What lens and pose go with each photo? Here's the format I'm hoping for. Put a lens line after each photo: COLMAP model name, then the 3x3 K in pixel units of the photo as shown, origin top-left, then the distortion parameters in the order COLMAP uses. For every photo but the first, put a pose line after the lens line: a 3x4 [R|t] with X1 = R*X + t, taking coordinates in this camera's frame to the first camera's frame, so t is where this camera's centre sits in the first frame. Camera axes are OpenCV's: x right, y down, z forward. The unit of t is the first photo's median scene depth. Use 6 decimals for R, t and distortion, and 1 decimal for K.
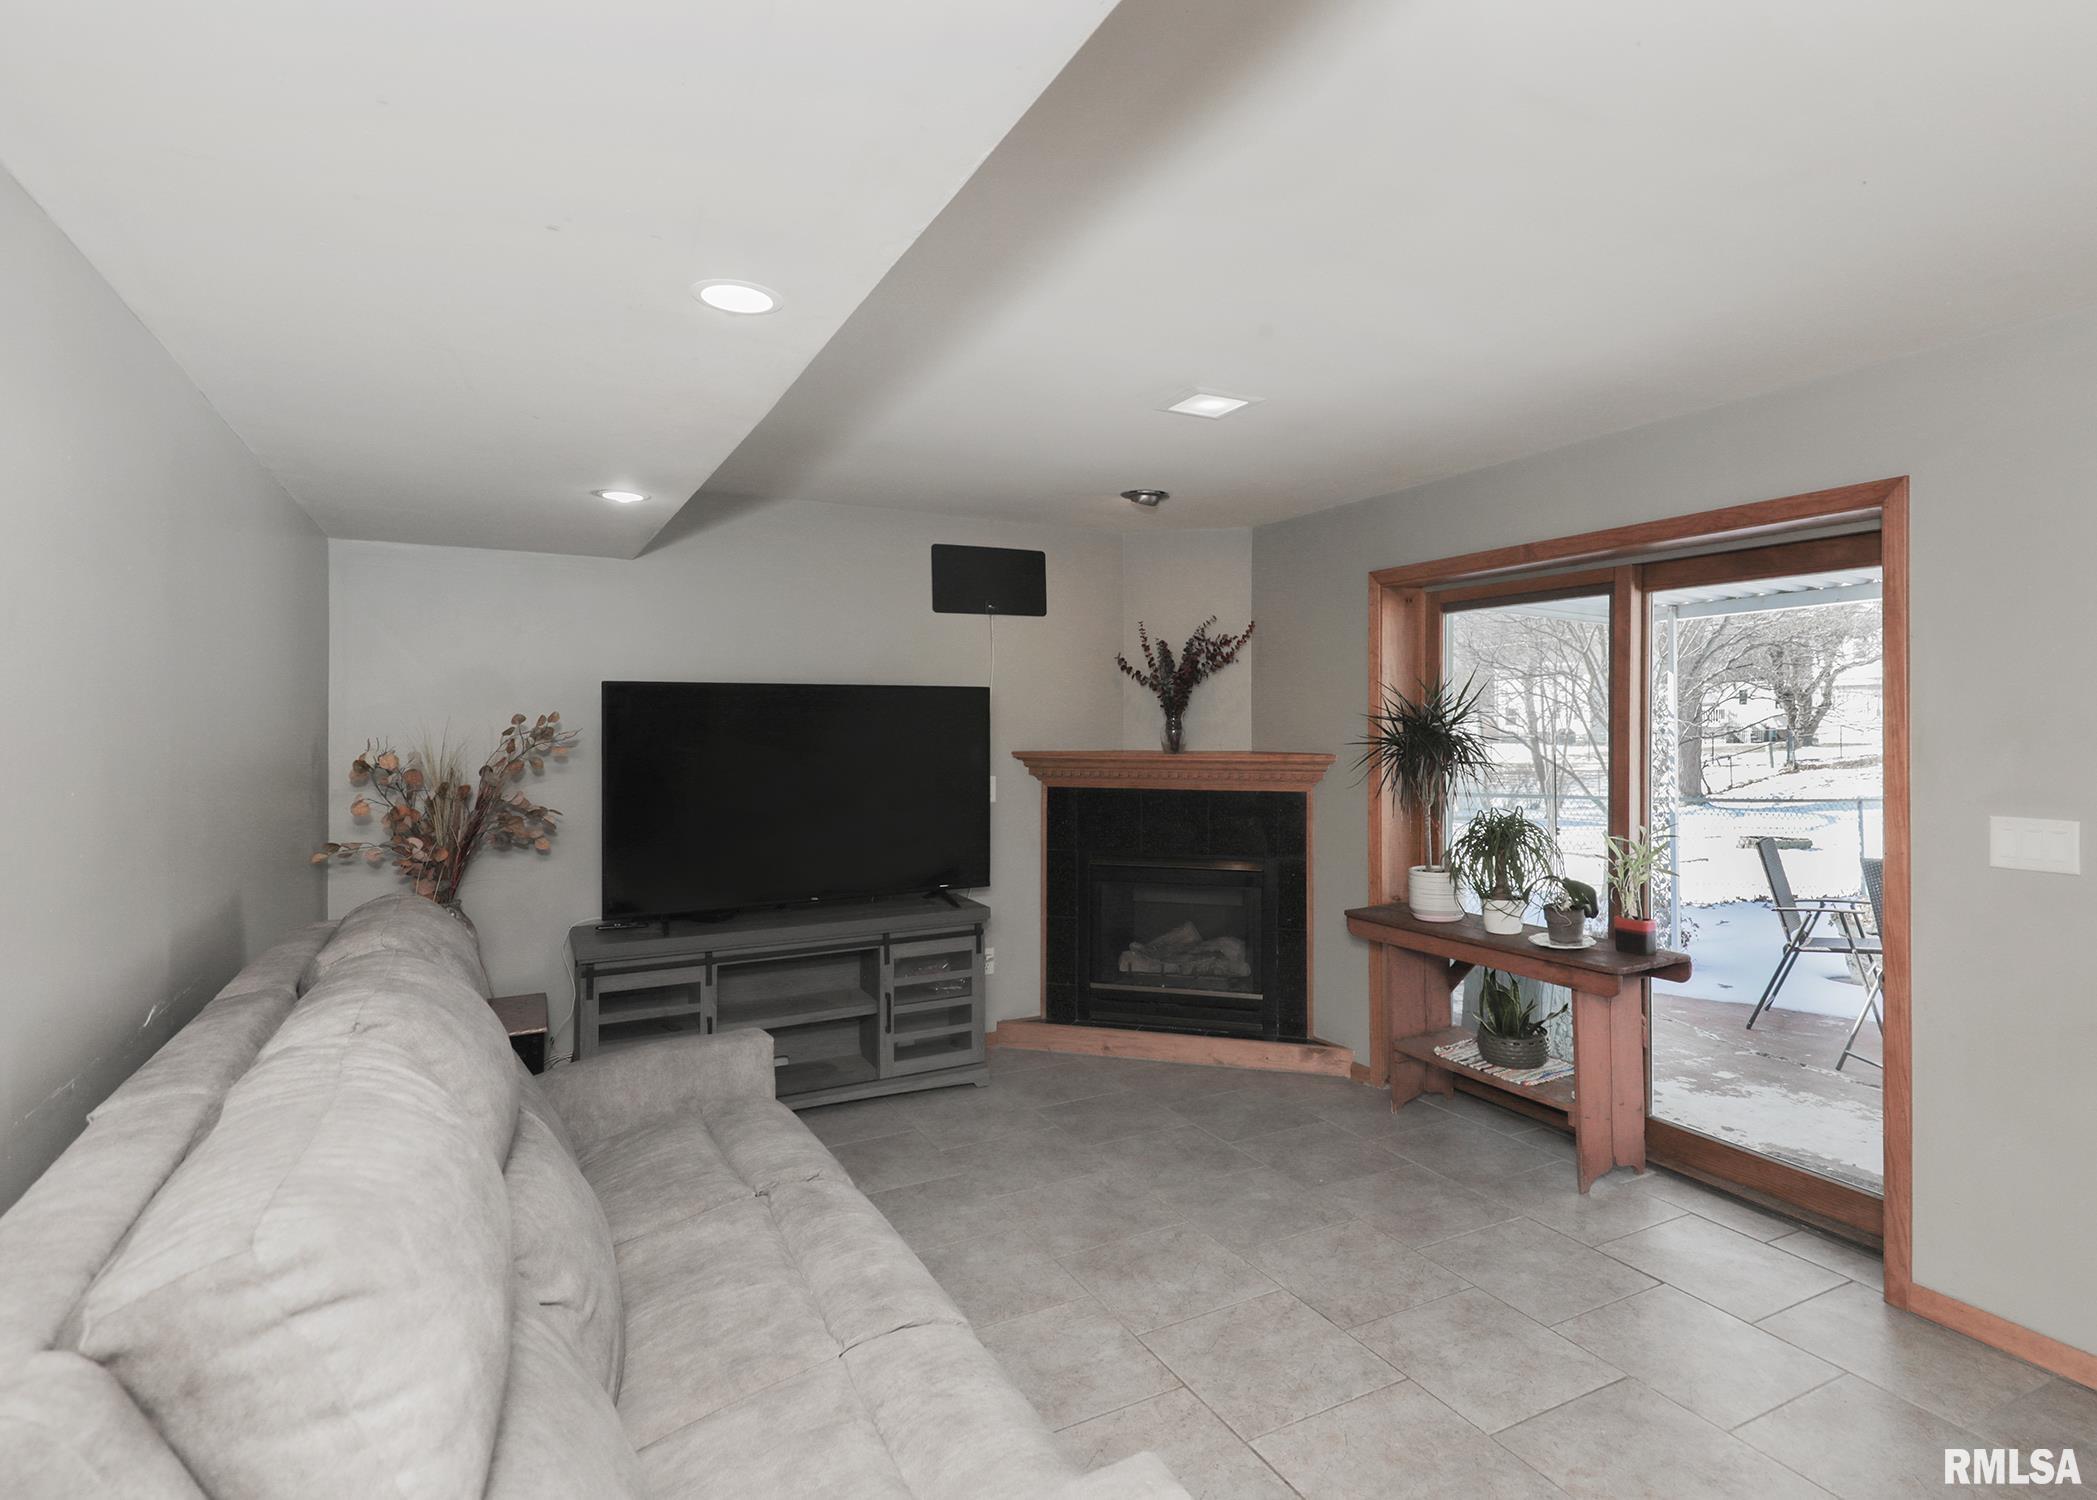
lens RADIAL K [[1092.0, 0, 1053.5], [0, 1092.0, 721.7], [0, 0, 1]] dist [0.052563, -0.001785]
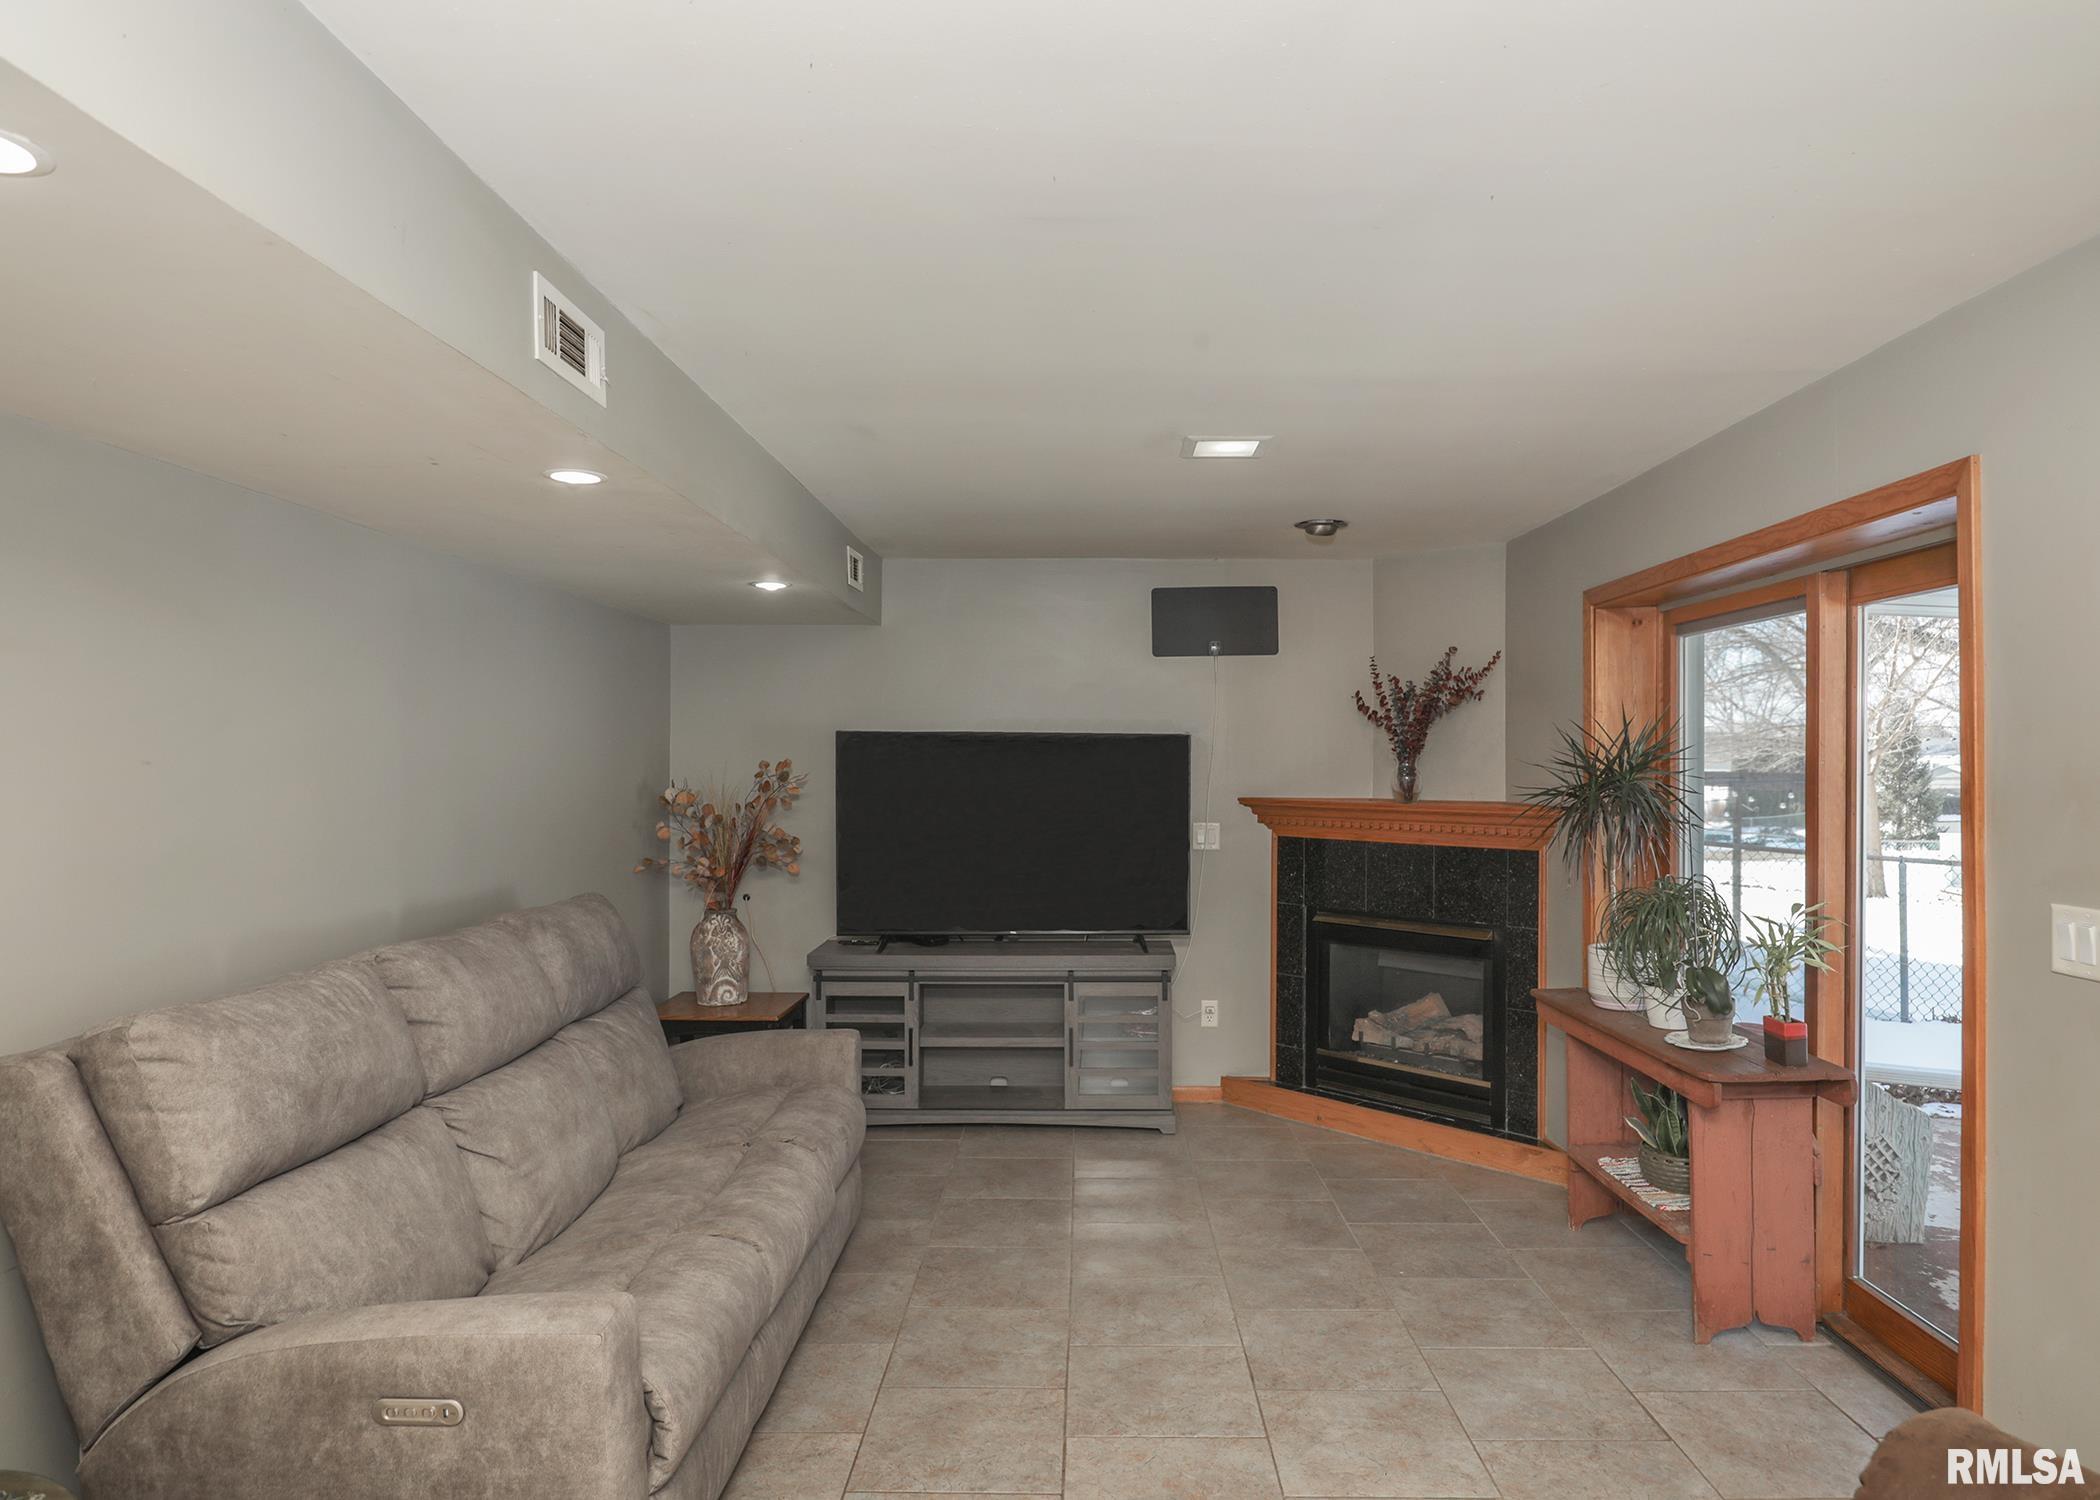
lens RADIAL K [[1246.3, 0, 1050.0], [0, 1246.3, 750.0], [0, 0, 1]] dist [-0.006526, 0.001902]
pose [[0.862805, -0.003443, -0.505525, 0.418803], [-0.000076, 0.999976, -0.006940, -0.007866], [0.505537, 0.006027, 0.862784, -0.030073]]
